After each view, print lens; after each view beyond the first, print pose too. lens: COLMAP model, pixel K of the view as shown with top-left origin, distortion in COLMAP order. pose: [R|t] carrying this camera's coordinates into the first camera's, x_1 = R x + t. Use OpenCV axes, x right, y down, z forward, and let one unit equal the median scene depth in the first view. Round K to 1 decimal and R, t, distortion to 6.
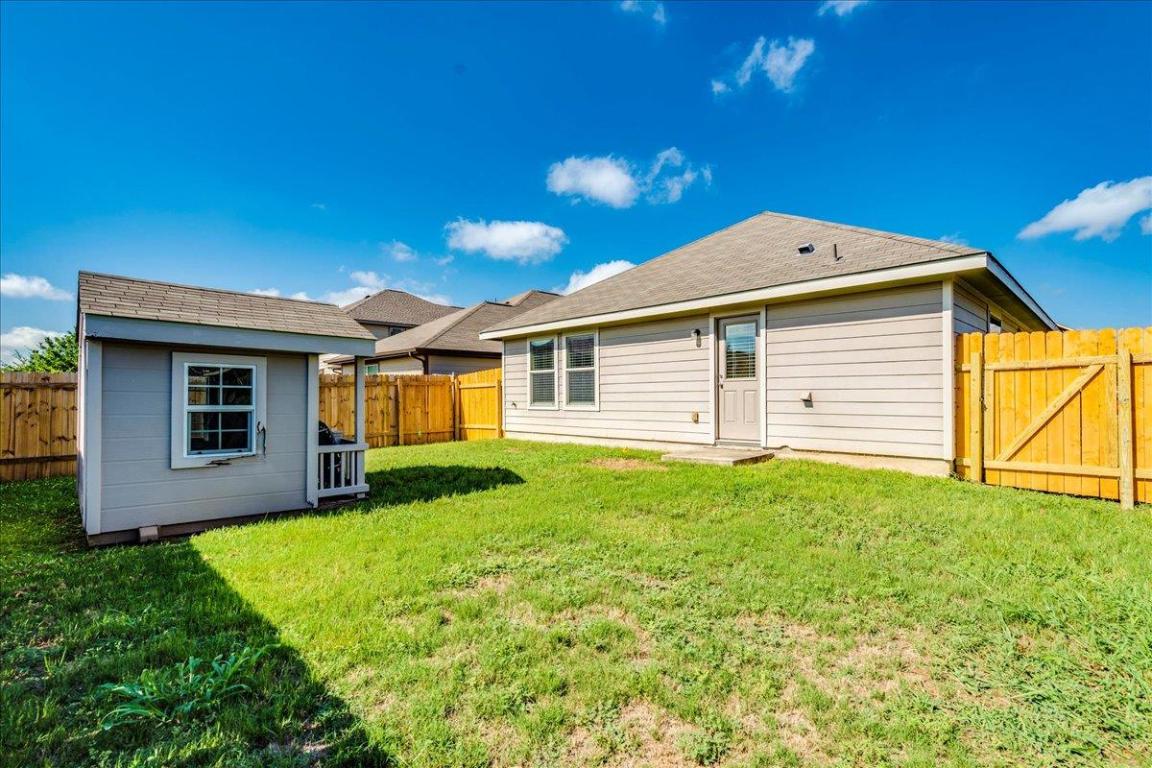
lens RADIAL K [[550.1, 0, 557.3], [0, 550.1, 385.6], [0, 0, 1]] dist [0.000381, 0.000275]
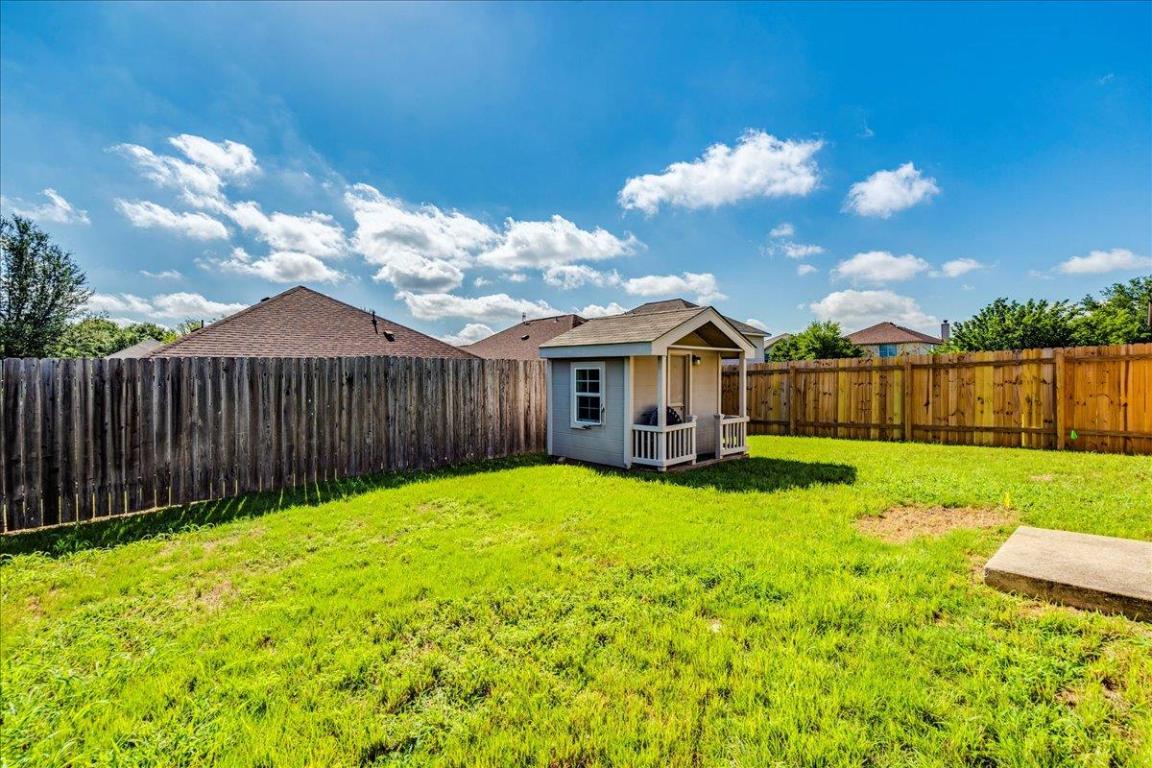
lens RADIAL K [[550.1, 0, 557.3], [0, 550.1, 385.6], [0, 0, 1]] dist [0.000381, 0.000275]
pose [[-0.007677, 0.019399, -0.999782, 0.924436], [0.036189, 0.999162, 0.019109, -0.017776], [0.999315, -0.036035, -0.008373, 0.839604]]
